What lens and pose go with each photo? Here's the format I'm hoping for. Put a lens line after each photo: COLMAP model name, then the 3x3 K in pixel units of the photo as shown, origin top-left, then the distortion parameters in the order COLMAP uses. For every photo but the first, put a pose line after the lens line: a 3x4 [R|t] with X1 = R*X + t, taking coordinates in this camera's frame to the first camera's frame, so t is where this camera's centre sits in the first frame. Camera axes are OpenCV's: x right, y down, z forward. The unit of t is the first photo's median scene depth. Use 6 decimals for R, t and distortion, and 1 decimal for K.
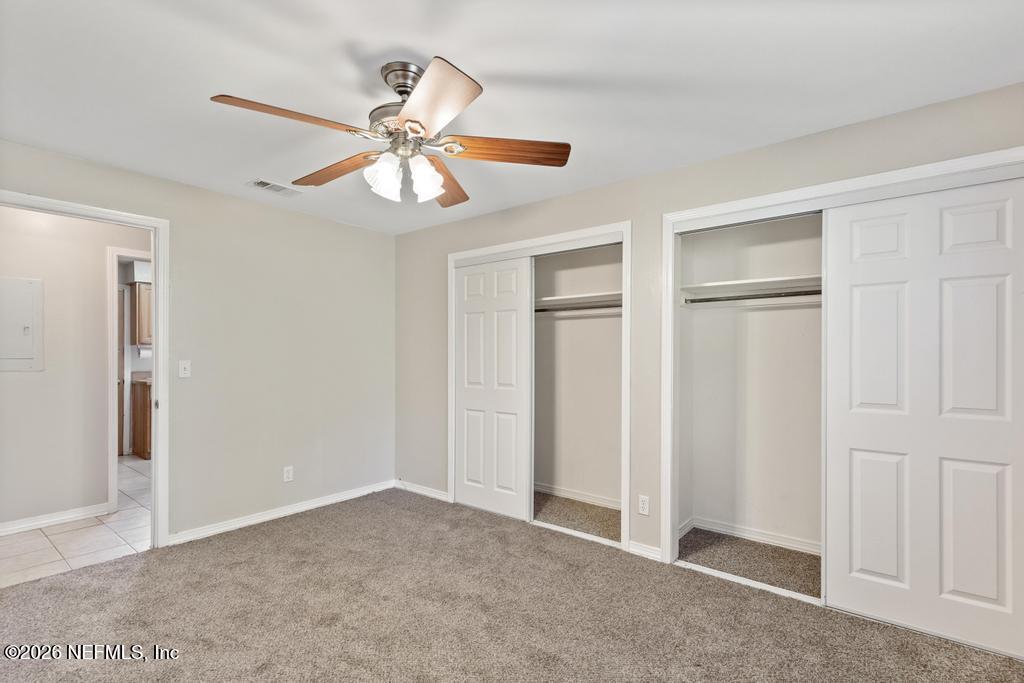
lens RADIAL K [[482.7, 0, 512.0], [0, 482.7, 341.5], [0, 0, 1]] dist [-0.001413, -0.000279]
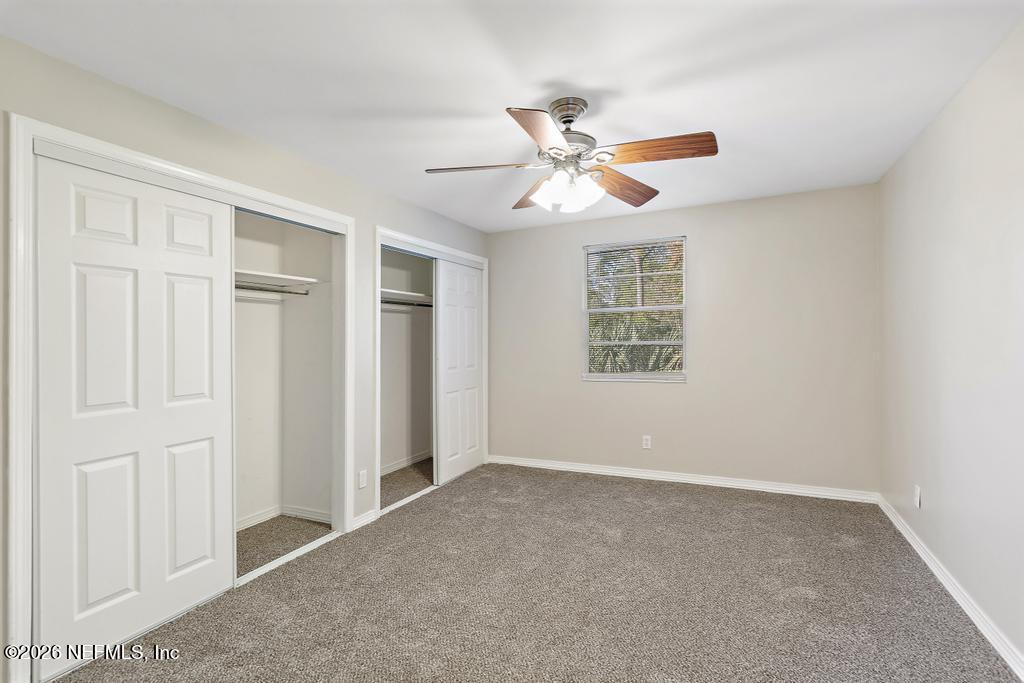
lens RADIAL K [[482.7, 0, 512.0], [0, 482.7, 341.5], [0, 0, 1]] dist [-0.001413, -0.000279]
pose [[-0.235110, -0.017326, 0.971814, -0.915802], [-0.033526, 0.999391, 0.009706, -0.004210], [-0.971390, -0.030299, -0.235547, 0.959987]]
